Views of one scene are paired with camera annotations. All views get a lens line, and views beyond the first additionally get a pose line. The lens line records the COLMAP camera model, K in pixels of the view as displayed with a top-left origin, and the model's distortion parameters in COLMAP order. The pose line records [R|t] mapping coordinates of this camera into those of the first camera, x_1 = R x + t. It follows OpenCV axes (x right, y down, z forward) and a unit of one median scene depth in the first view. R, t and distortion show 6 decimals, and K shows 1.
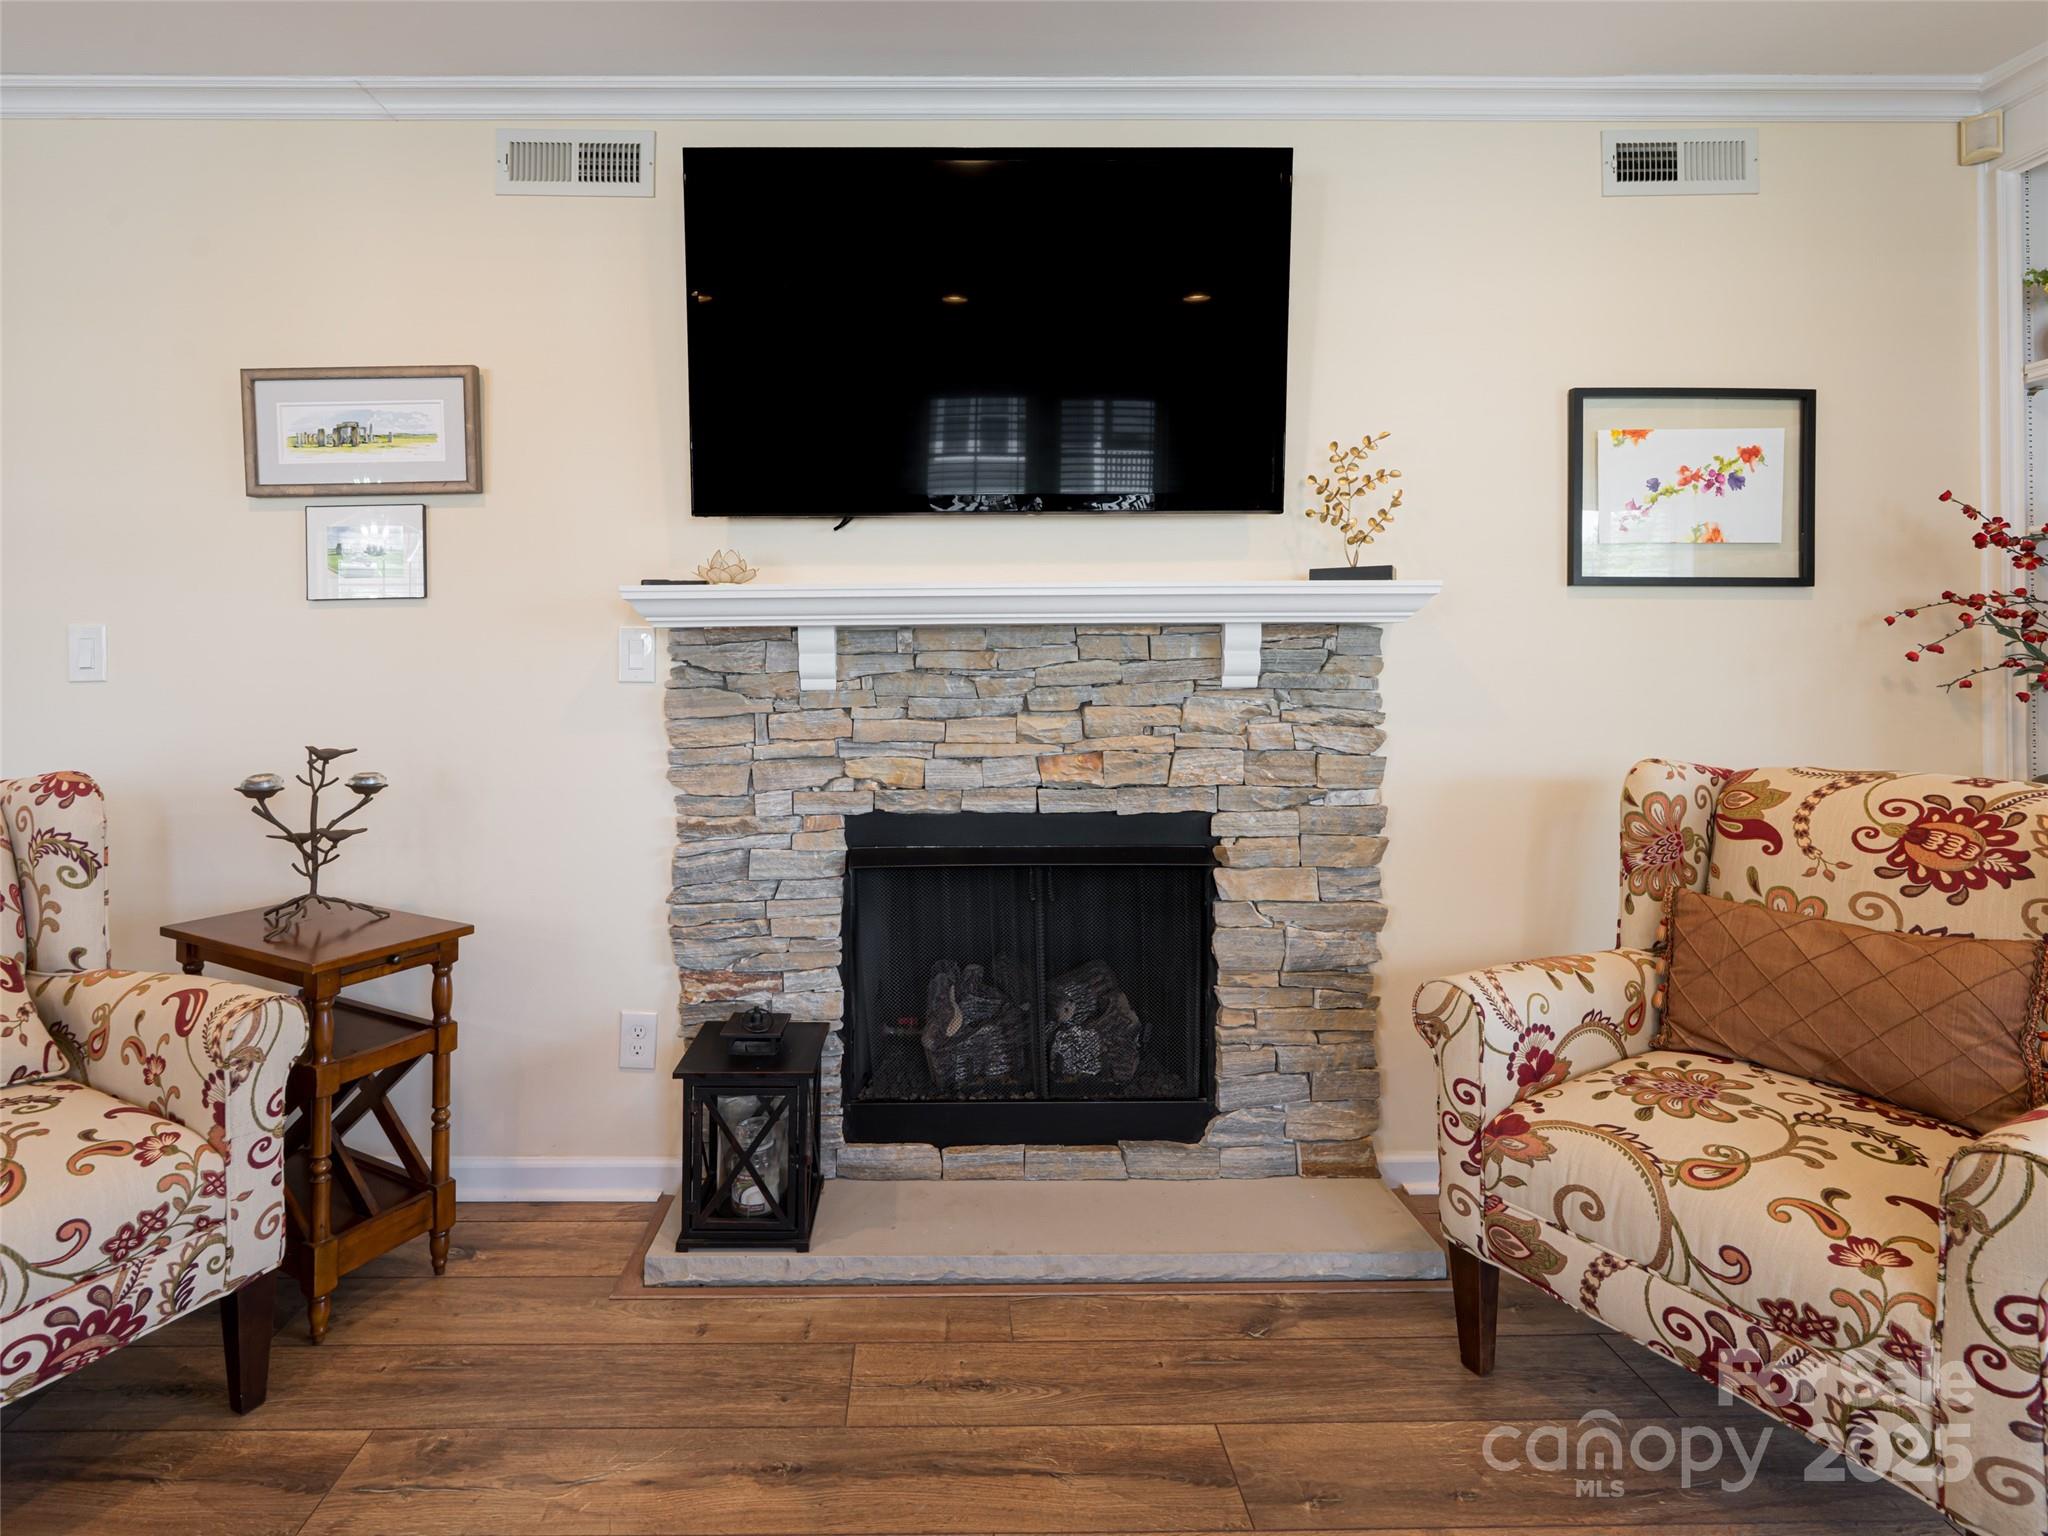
lens RADIAL K [[1011.3, 0, 963.9], [0, 1011.3, 660.6], [0, 0, 1]] dist [-0.001376, 0.001188]
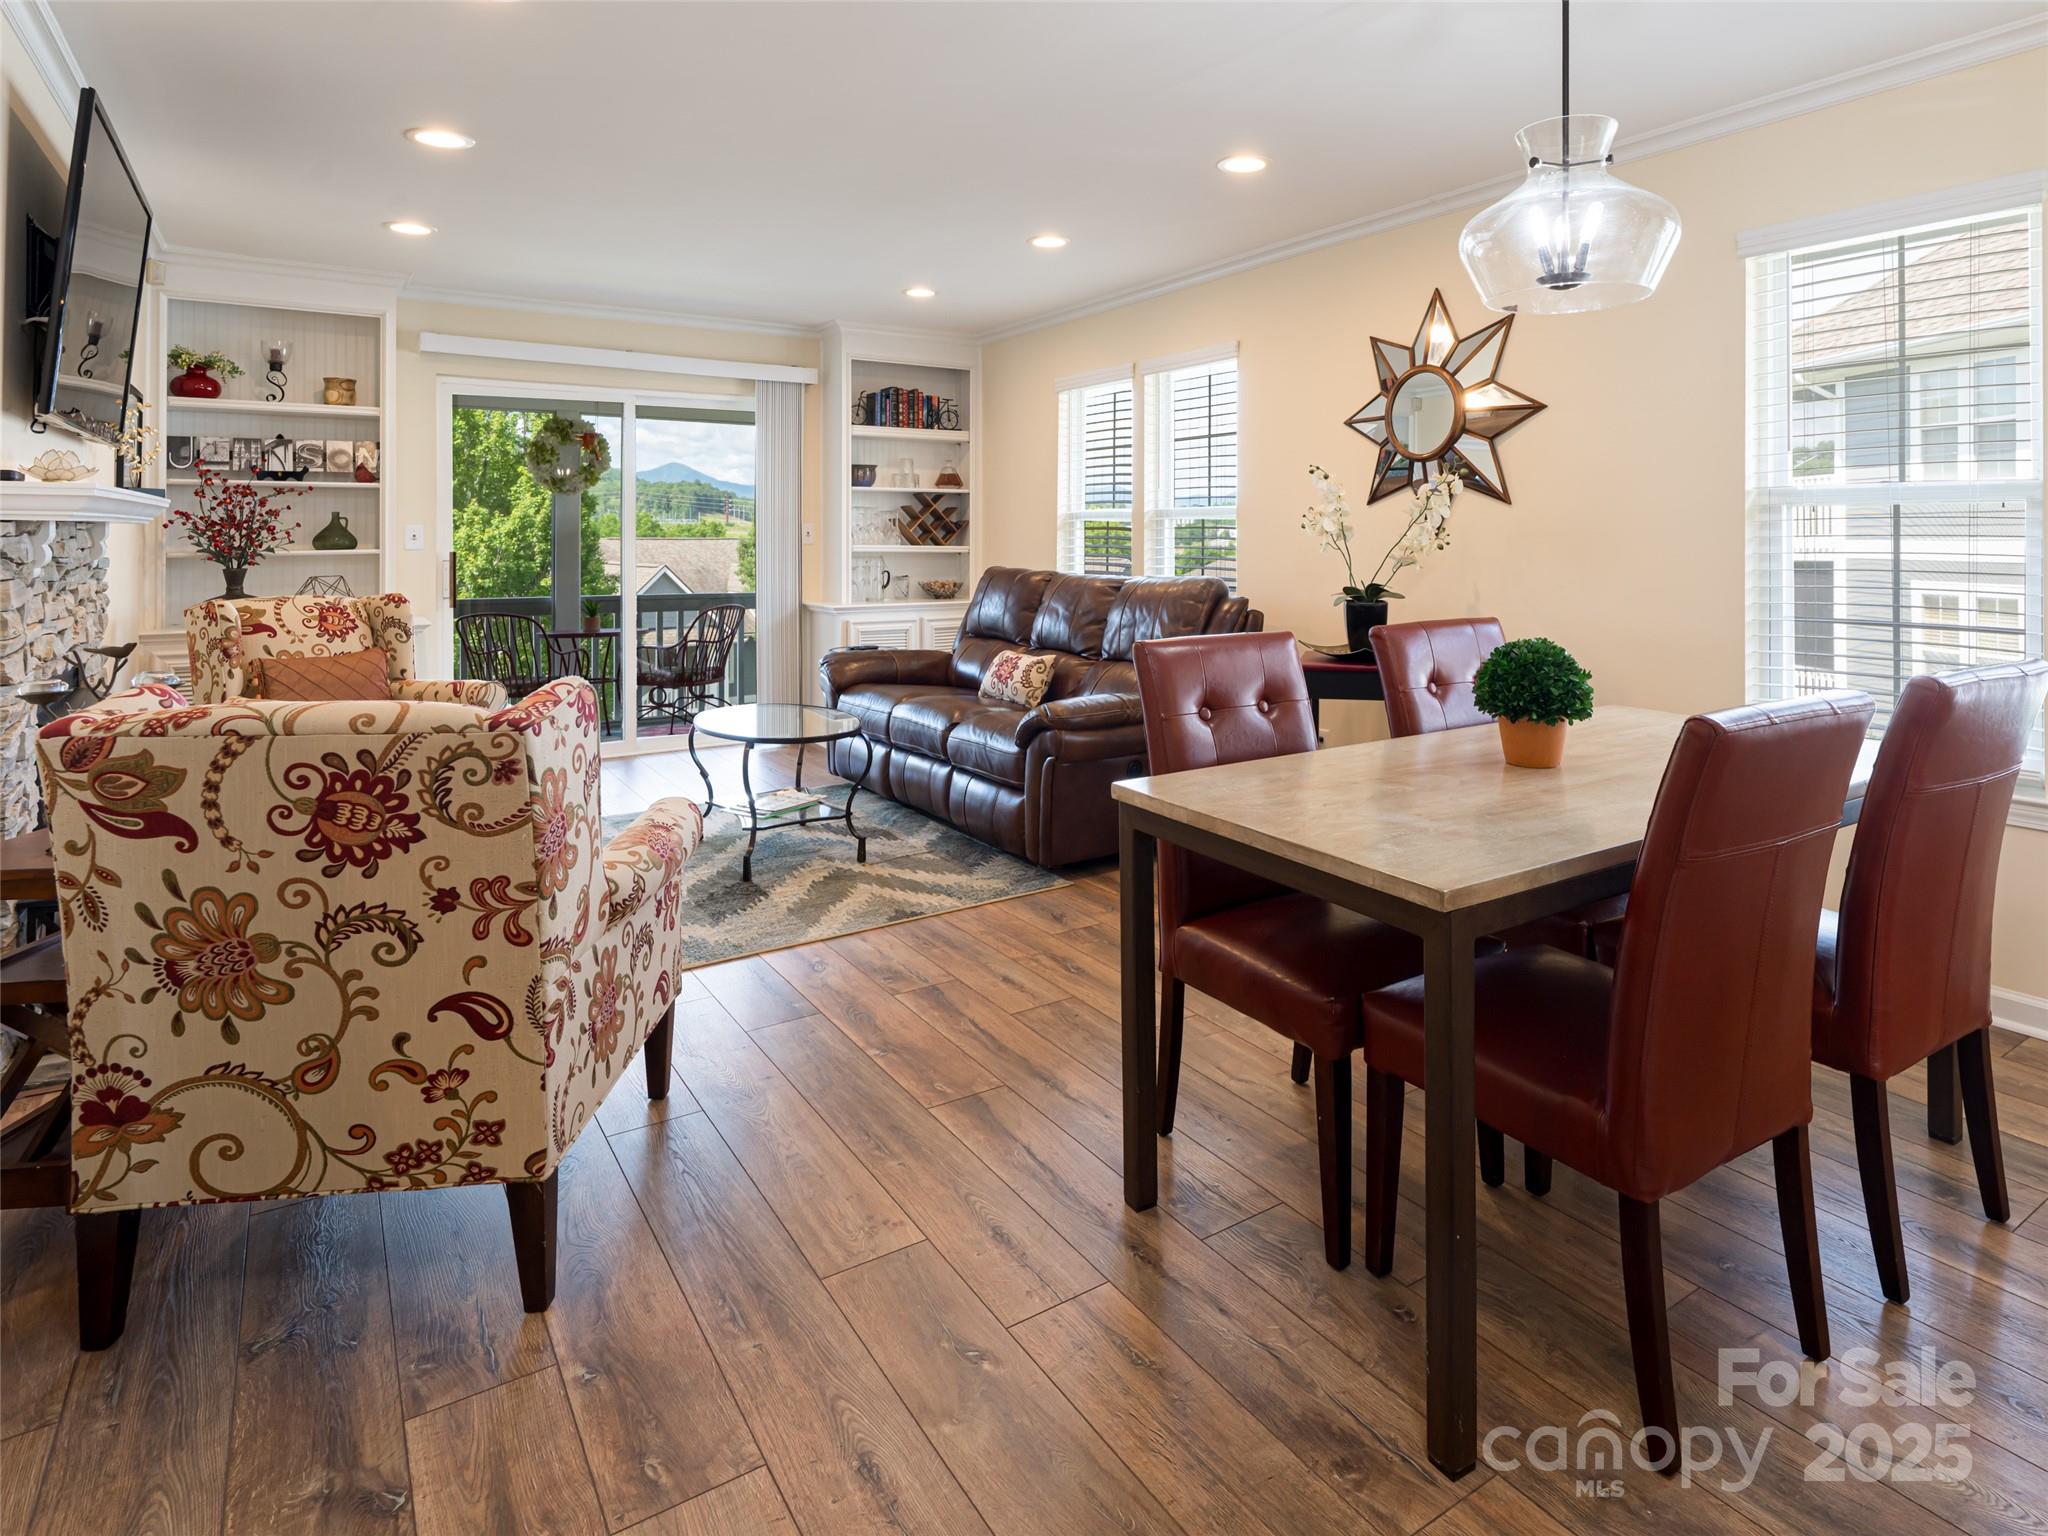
lens RADIAL K [[1188.1, 0, 1128.5], [0, 1188.1, 549.0], [0, 0, 1]] dist [0.000757, -0.000171]
pose [[-0.563778, -0.006209, 0.825903, -1.899008], [-0.005970, 0.999976, 0.003442, -0.013599], [-0.825905, -0.002990, -0.563802, 0.753639]]
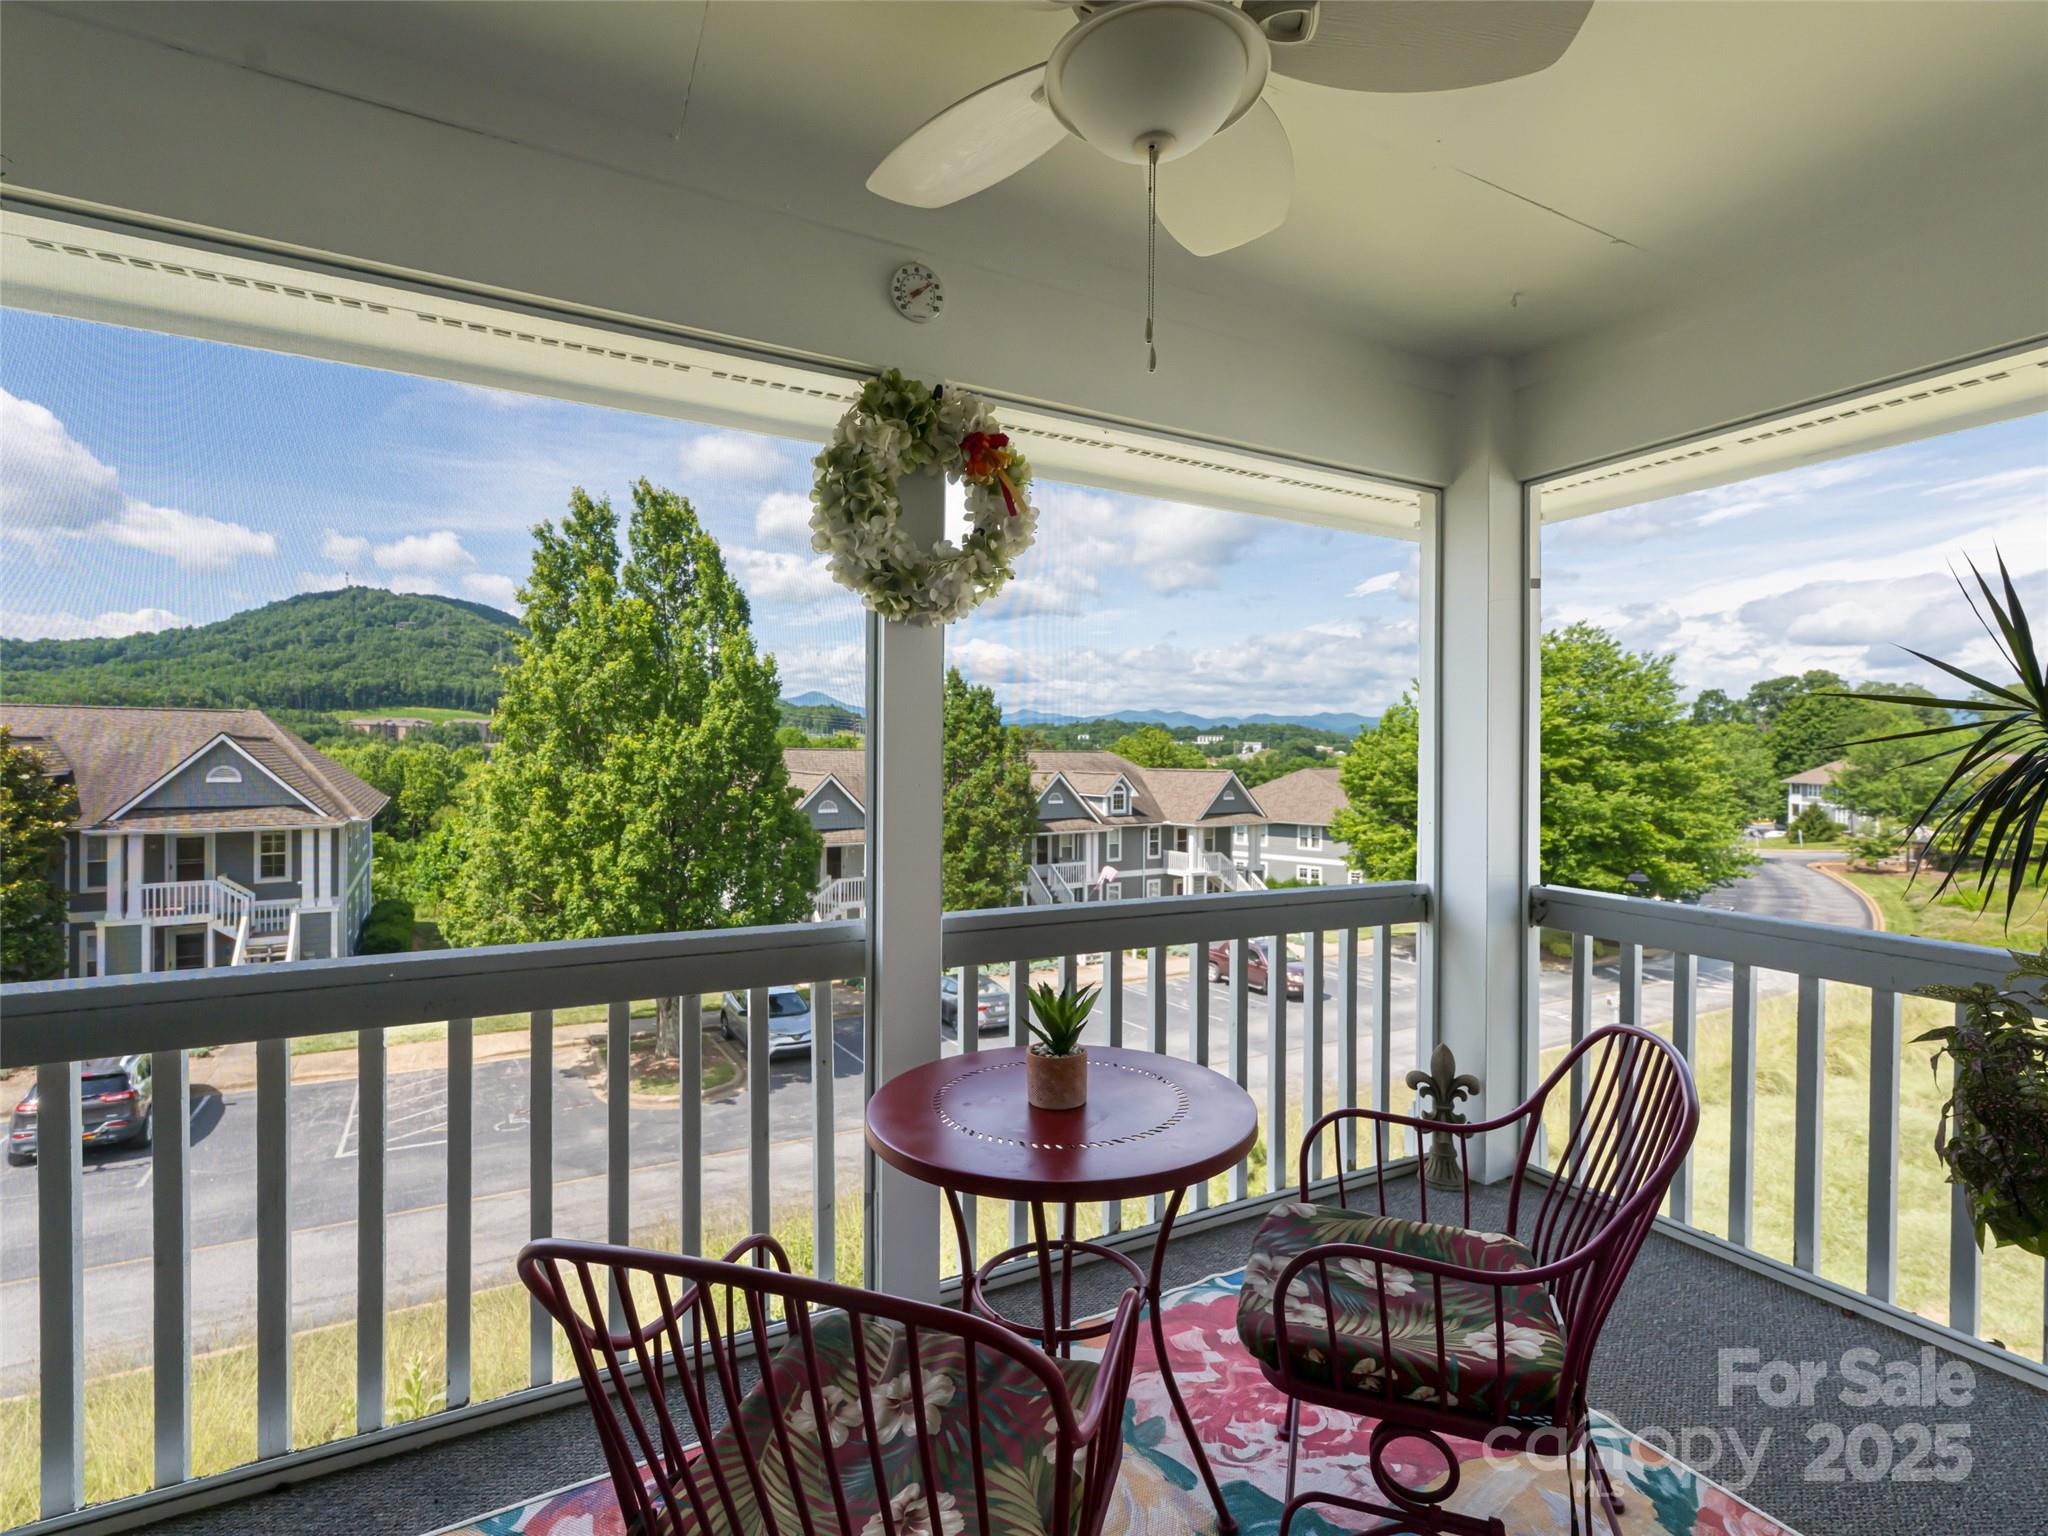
lens RADIAL K [[908.1, 0, 1024.0], [0, 908.1, 768.0], [0, 0, 1]] dist [-0.001007, -0.000162]
pose [[-0.453061, -0.019605, 0.891264, 1.194944], [-0.014985, 0.999784, 0.014374, -0.027294], [-0.891354, -0.006843, -0.453257, 0.438974]]
